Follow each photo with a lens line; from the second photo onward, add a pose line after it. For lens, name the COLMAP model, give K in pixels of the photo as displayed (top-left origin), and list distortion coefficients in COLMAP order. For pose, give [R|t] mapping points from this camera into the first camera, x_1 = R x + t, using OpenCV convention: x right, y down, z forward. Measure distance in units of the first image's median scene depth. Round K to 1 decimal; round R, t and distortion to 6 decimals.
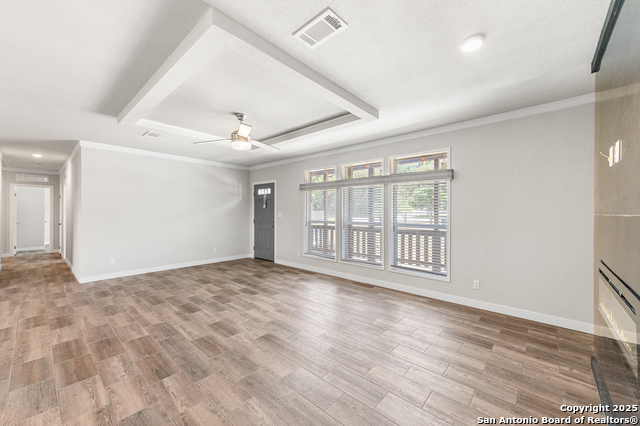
lens RADIAL K [[253.6, 0, 322.1], [0, 253.6, 211.0], [0, 0, 1]] dist [0.014625, 0.000251]
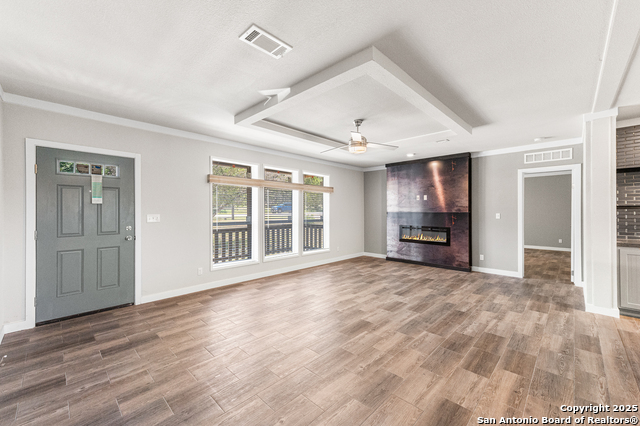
lens RADIAL K [[253.6, 0, 318.5], [0, 253.6, 208.8], [0, 0, 1]] dist [0.014625, 0.000251]
pose [[0.055533, 0.005573, 0.998441, -1.716617], [0.001136, 0.999983, -0.005645, -0.005025], [-0.998456, 0.001447, 0.055526, 1.359630]]
